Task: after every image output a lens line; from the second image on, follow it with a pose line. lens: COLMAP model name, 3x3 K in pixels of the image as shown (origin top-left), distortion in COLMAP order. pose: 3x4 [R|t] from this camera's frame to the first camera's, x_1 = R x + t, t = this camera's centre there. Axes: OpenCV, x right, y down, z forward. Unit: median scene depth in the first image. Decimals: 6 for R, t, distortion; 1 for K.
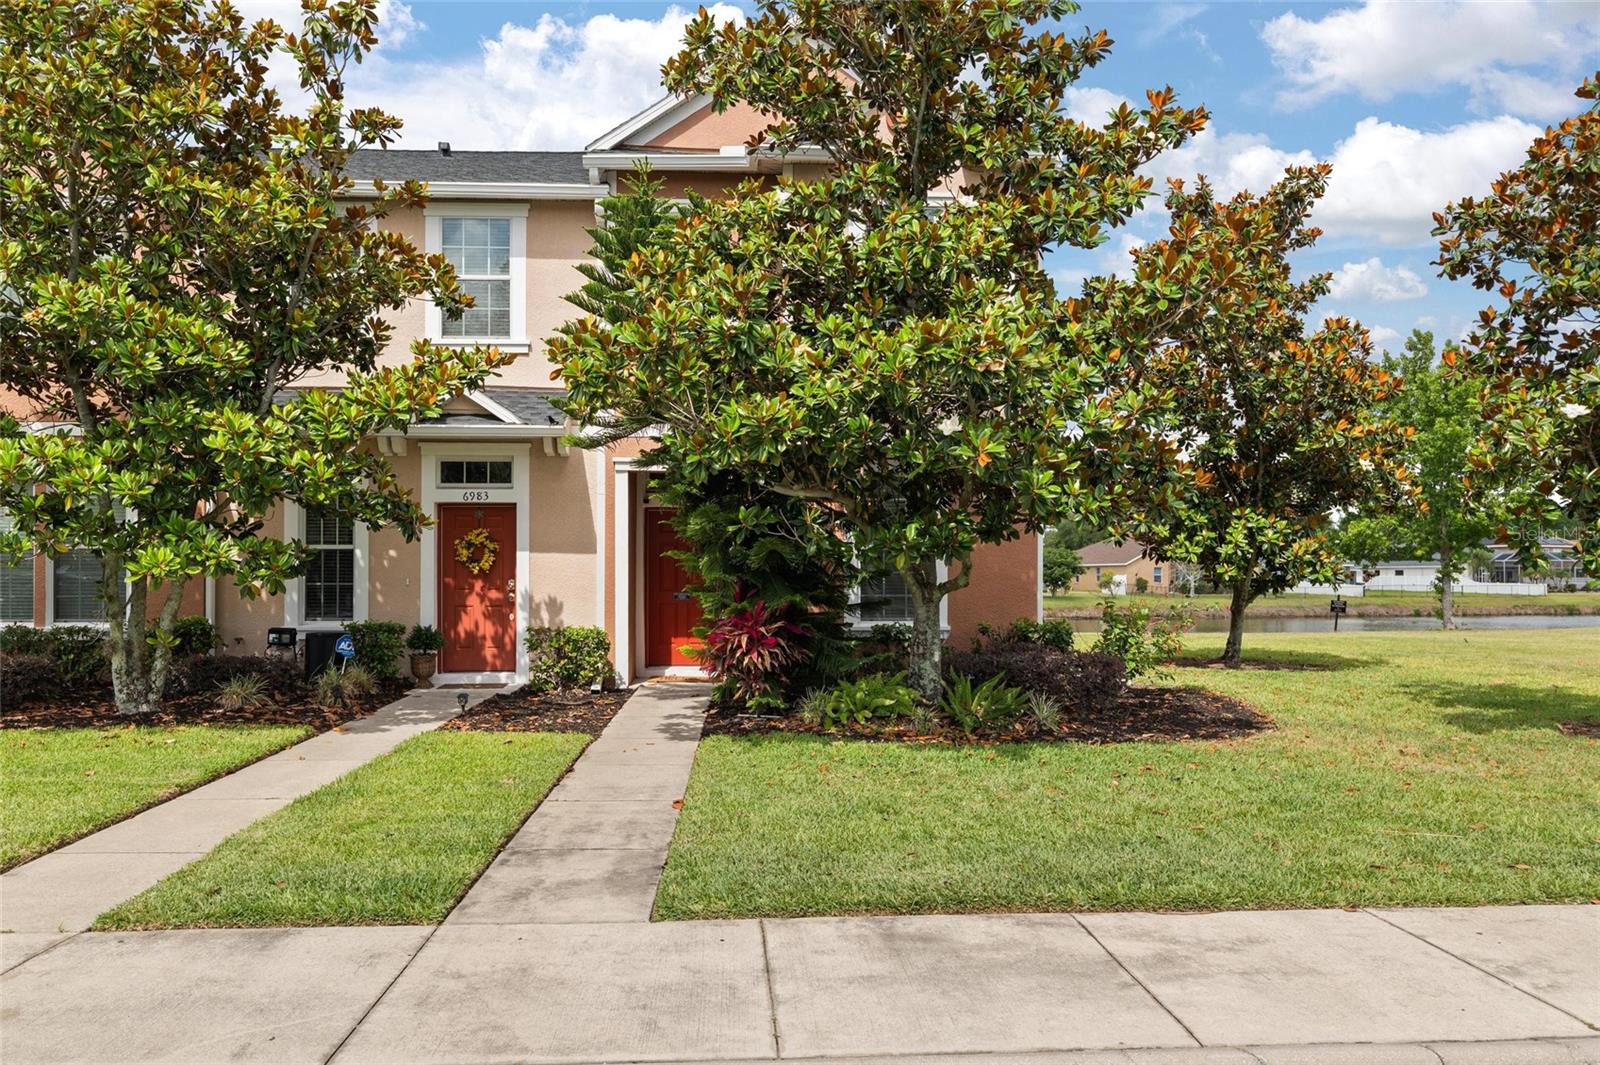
lens RADIAL K [[1231.9, 0, 803.9], [0, 1231.9, 570.0], [0, 0, 1]] dist [0.000348, 0.002432]
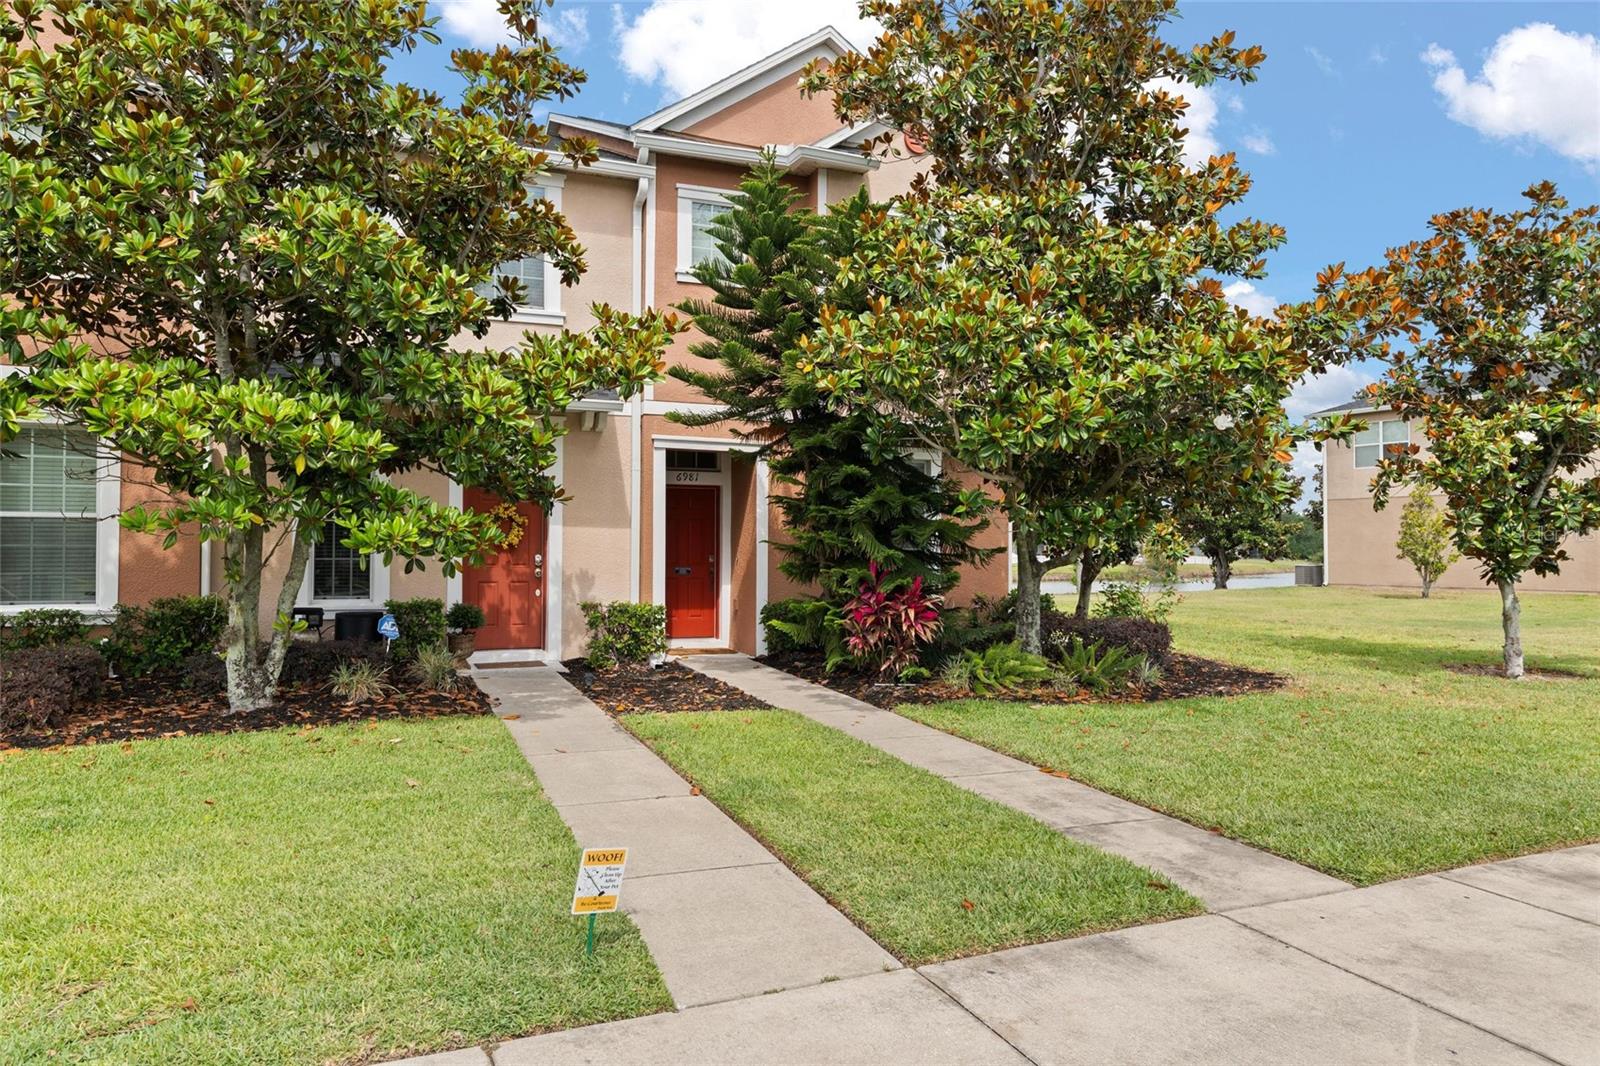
lens RADIAL K [[1090.8, 0, 800.2], [0, 1090.8, 530.3], [0, 0, 1]] dist [0.008554, -0.001990]
pose [[0.933012, 0.010933, 0.359679, -0.465414], [-0.007054, 0.999902, -0.012095, -0.002894], [-0.359776, 0.008748, 0.932998, 0.150396]]
